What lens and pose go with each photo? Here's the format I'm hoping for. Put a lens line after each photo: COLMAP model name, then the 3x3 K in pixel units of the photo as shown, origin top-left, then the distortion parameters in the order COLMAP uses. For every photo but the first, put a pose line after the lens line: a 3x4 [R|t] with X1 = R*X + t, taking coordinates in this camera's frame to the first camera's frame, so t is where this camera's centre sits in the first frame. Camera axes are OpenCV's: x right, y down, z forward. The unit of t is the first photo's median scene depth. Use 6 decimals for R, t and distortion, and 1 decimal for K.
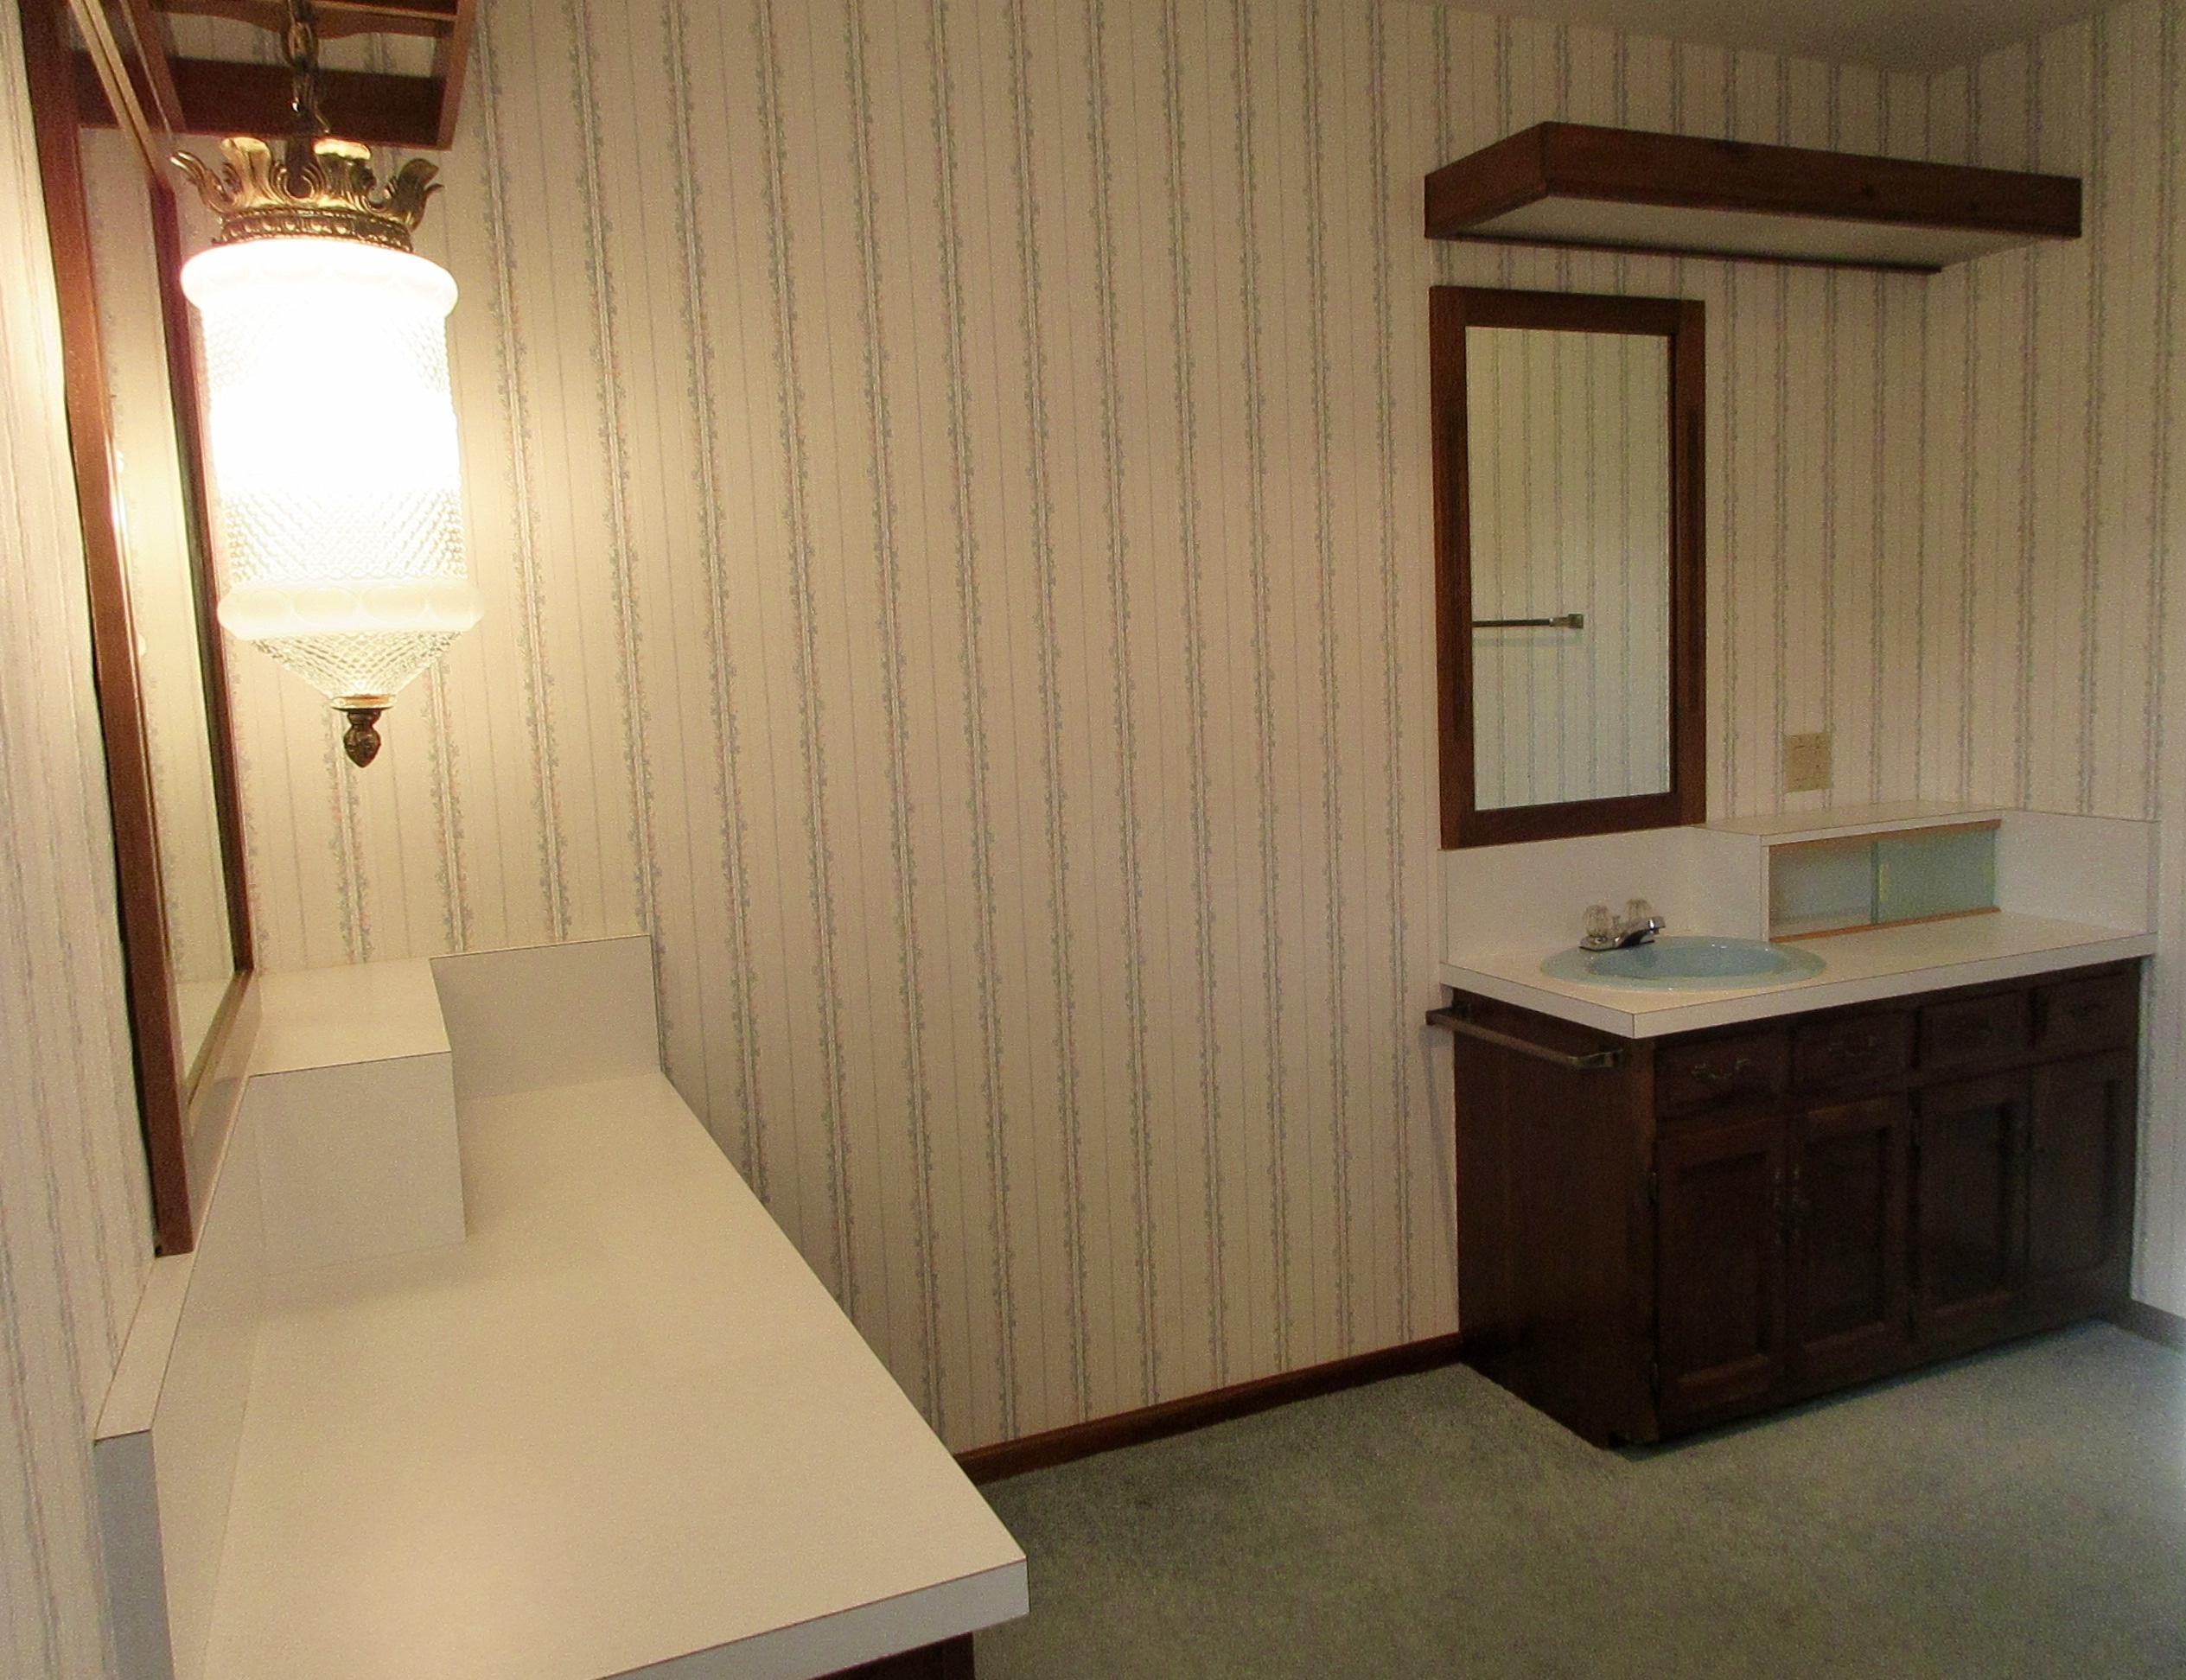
lens RADIAL K [[1671.3, 0, 1092.6], [0, 1671.3, 838.2], [0, 0, 1]] dist [0.016525, 0.003447]
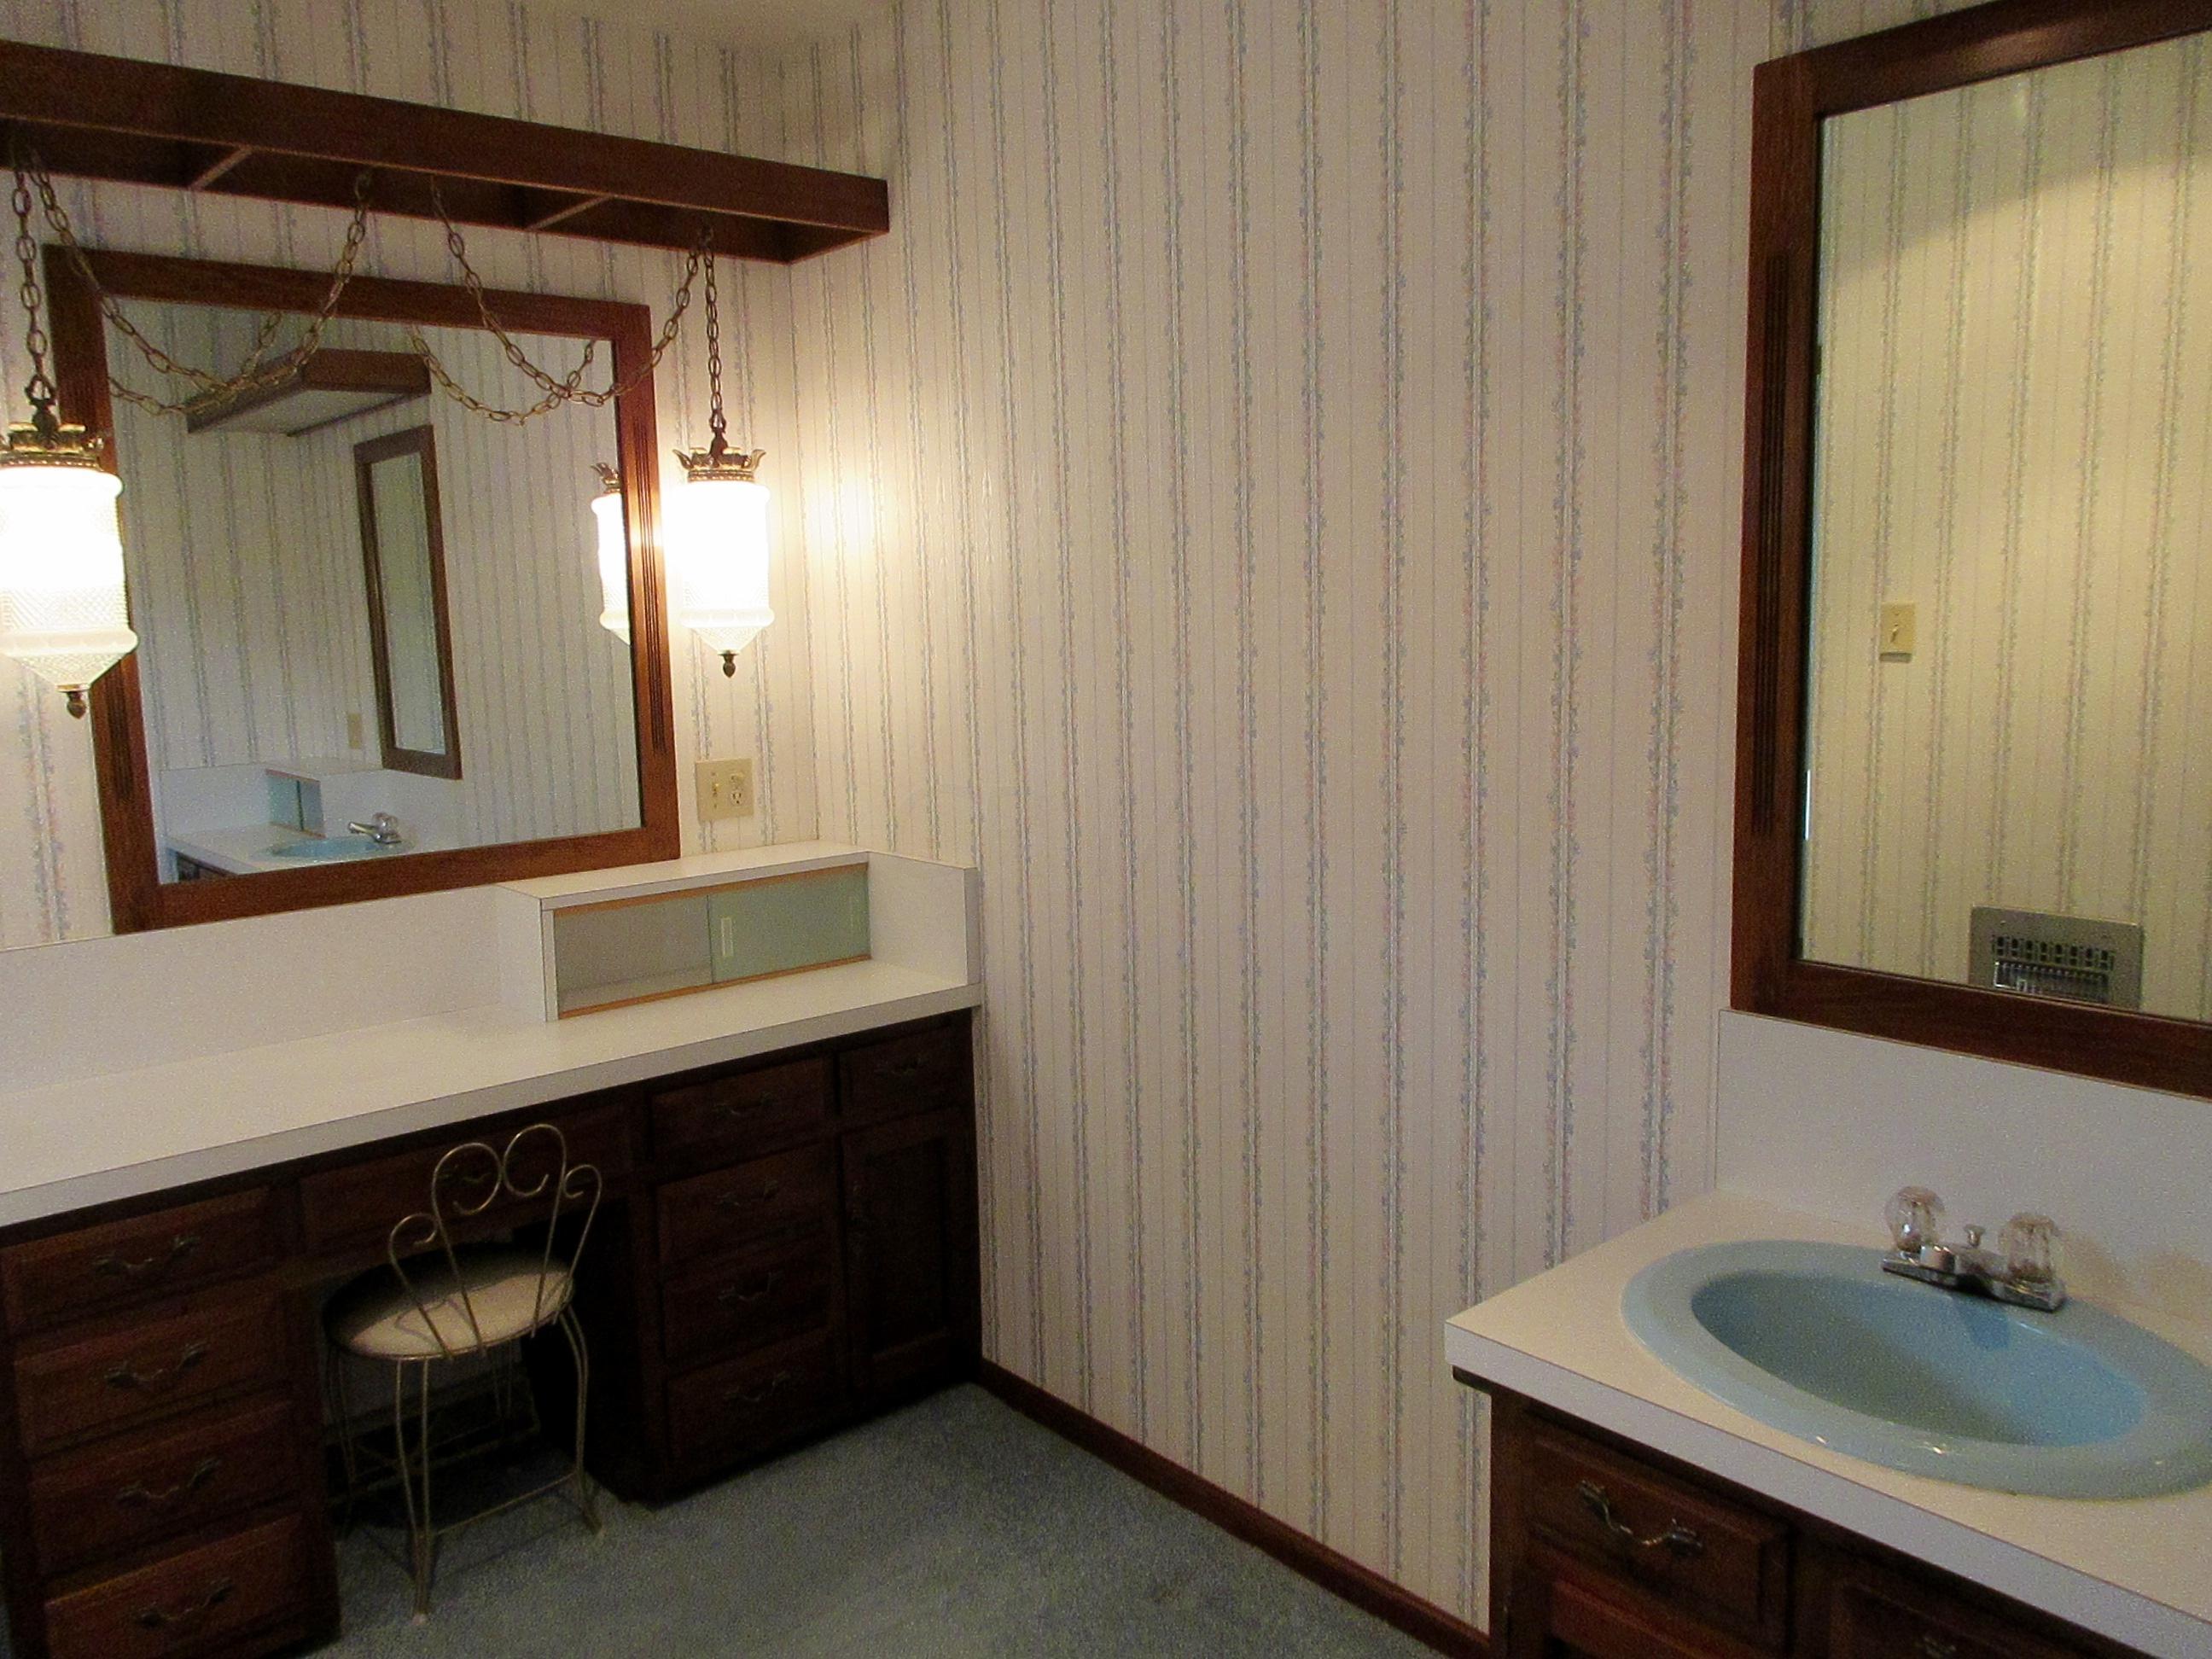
lens RADIAL K [[1649.4, 0, 1106.6], [0, 1649.4, 826.4], [0, 0, 1]] dist [0.002092, 0.007909]
pose [[0.308274, 0.168120, -0.936324, 0.738330], [-0.102549, 0.984397, 0.142989, -0.128848], [0.945754, 0.051939, 0.320705, 0.623011]]
